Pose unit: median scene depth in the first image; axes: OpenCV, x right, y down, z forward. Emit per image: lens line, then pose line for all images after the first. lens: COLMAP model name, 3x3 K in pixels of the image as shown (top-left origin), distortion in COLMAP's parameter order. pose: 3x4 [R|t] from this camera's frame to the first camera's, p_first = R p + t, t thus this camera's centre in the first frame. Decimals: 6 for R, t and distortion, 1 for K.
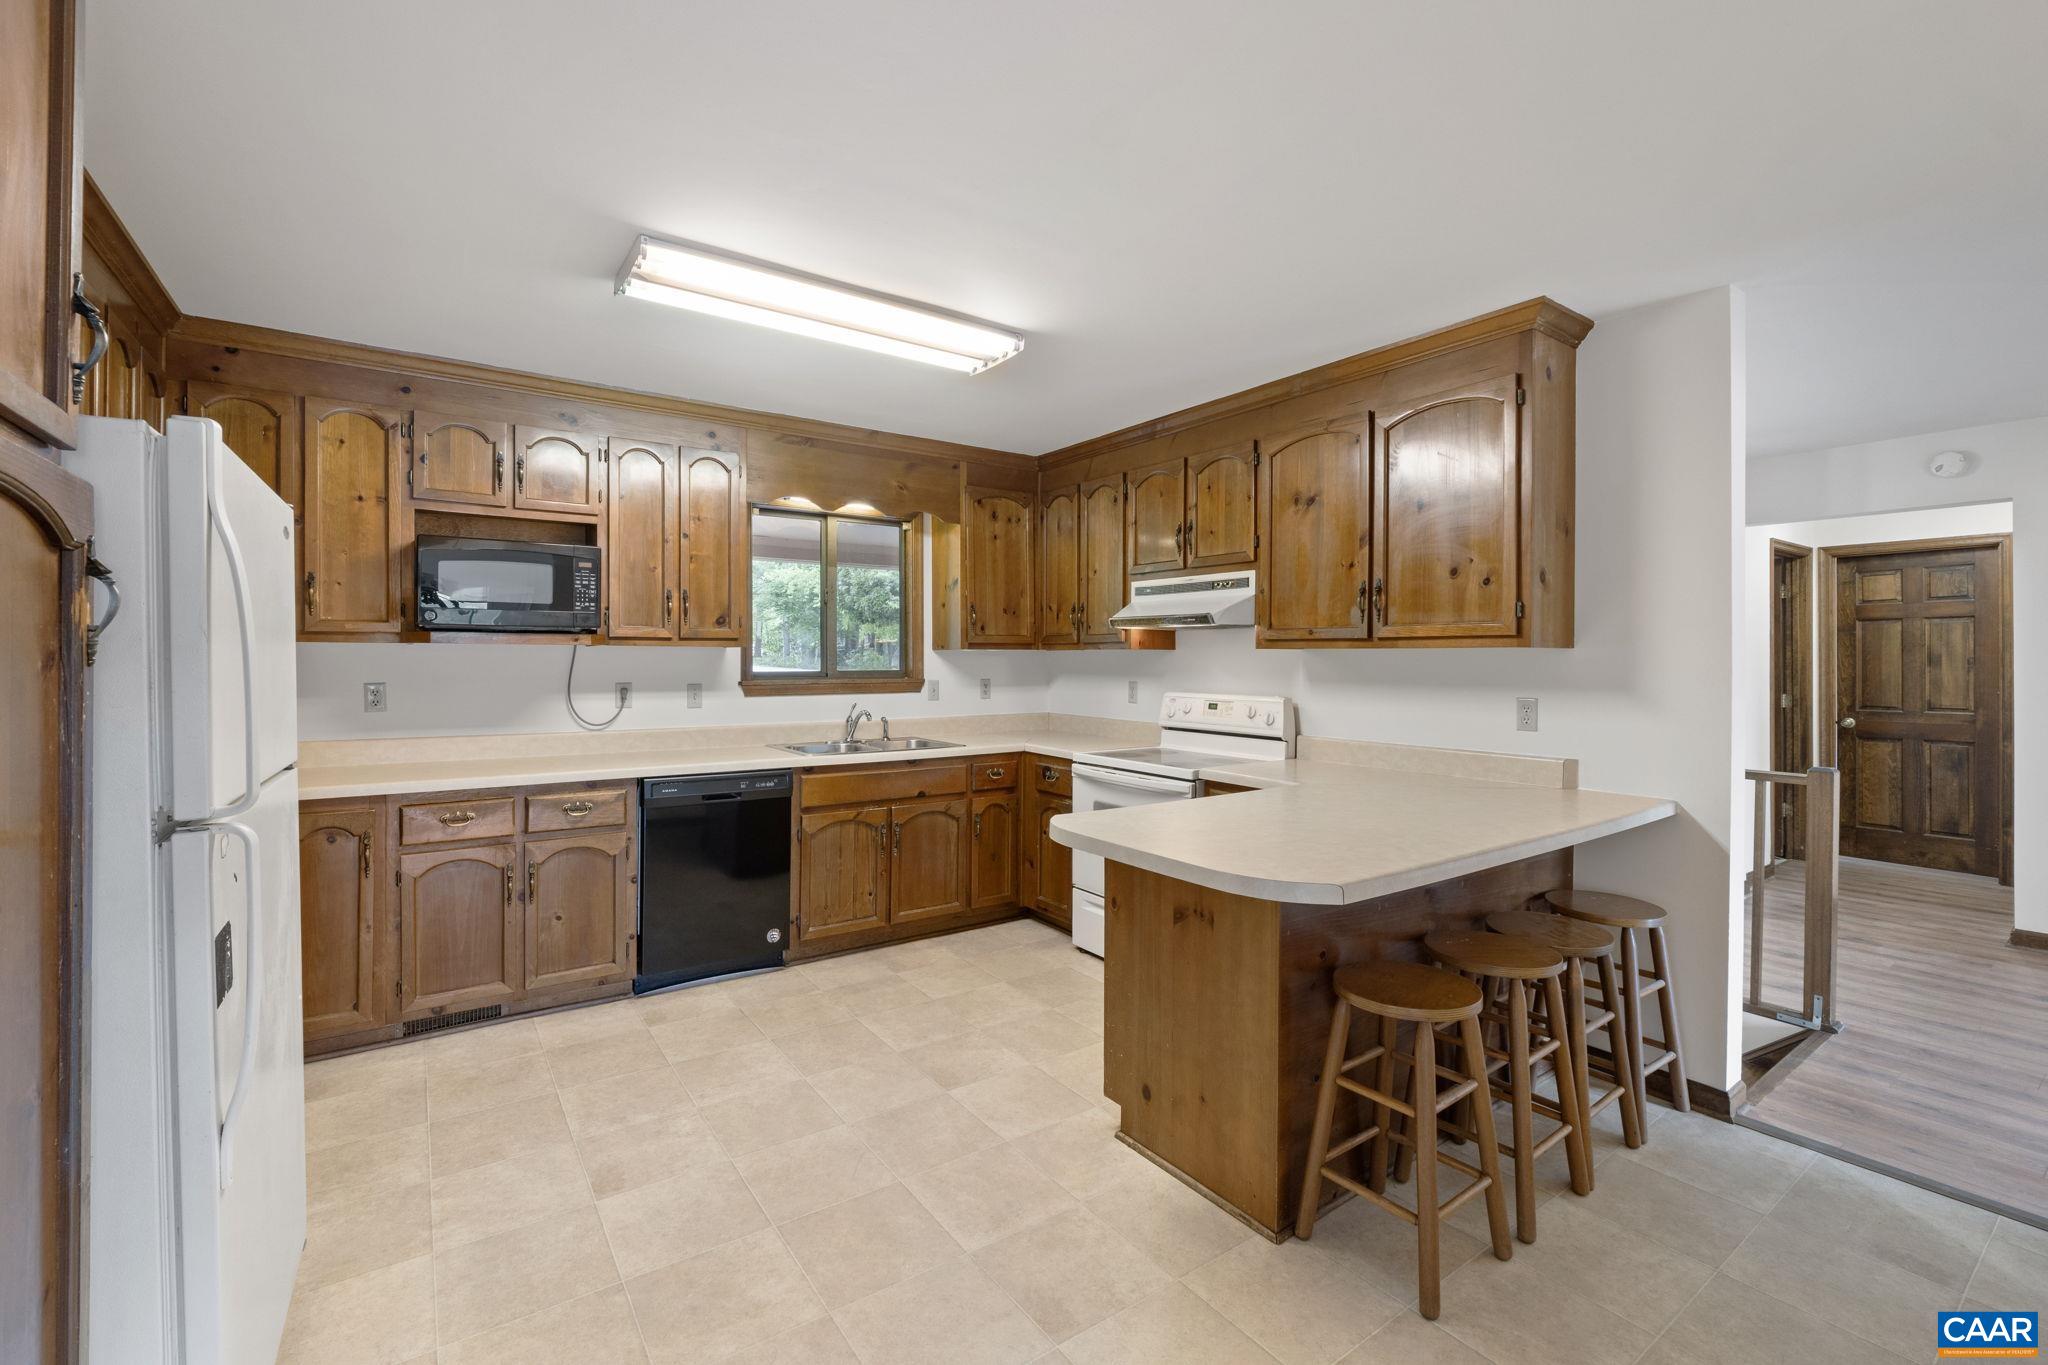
lens RADIAL K [[868.5, 0, 1007.9], [0, 868.5, 669.2], [0, 0, 1]] dist [-0.003293, -0.000549]
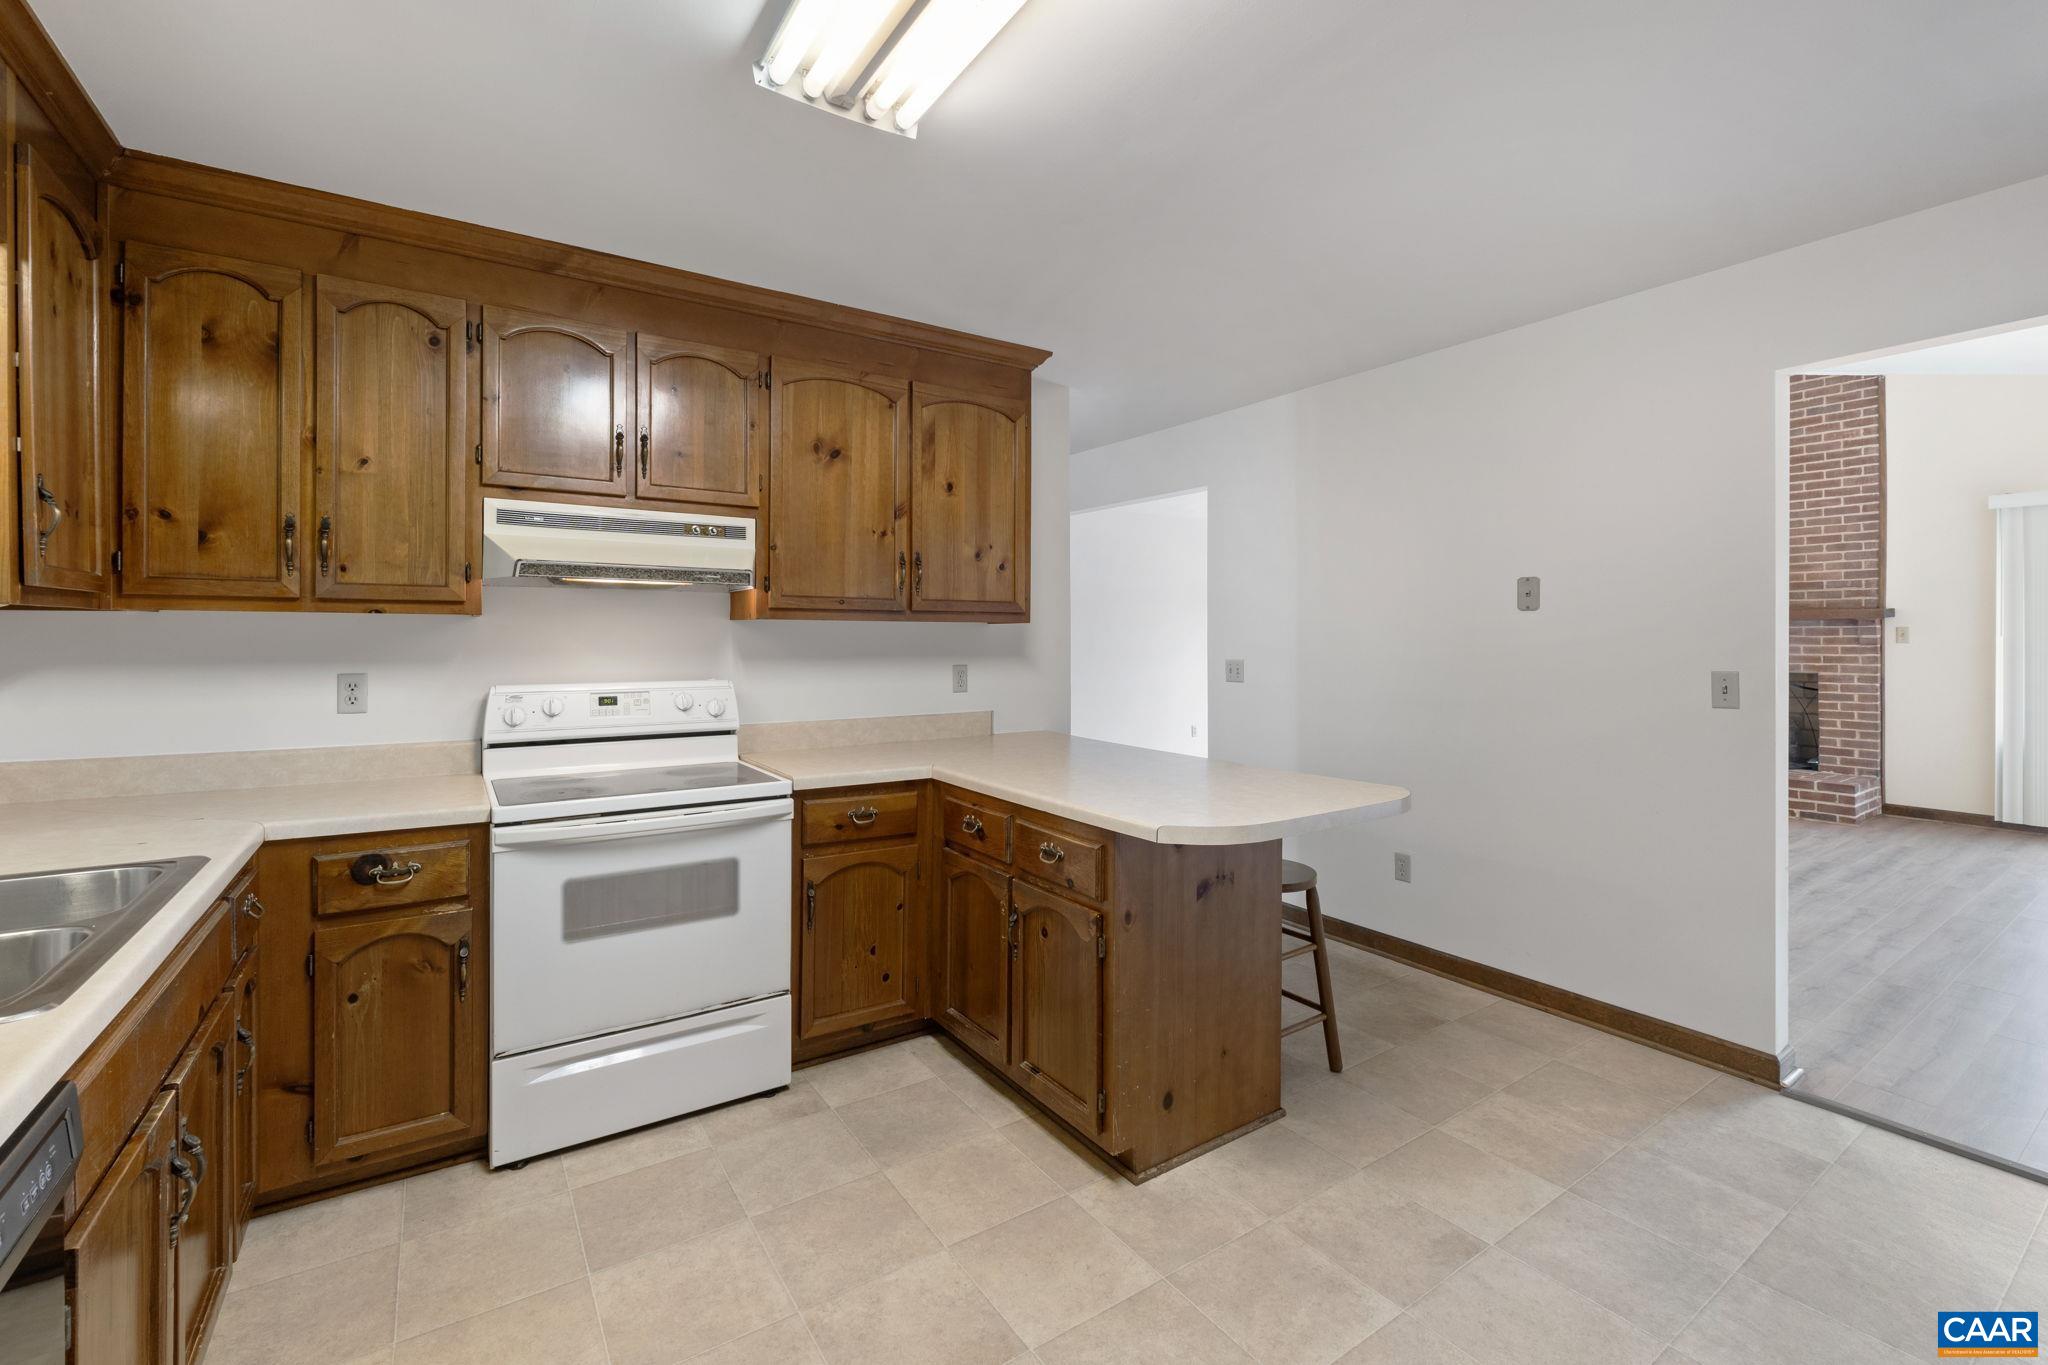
lens RADIAL K [[868.5, 0, 1026.4], [0, 868.5, 640.7], [0, 0, 1]] dist [-0.003293, -0.000549]
pose [[0.015410, -0.013897, 0.999785, -0.526336], [0.008453, 0.999869, 0.013768, -0.013170], [-0.999846, 0.008239, 0.015526, 0.778950]]
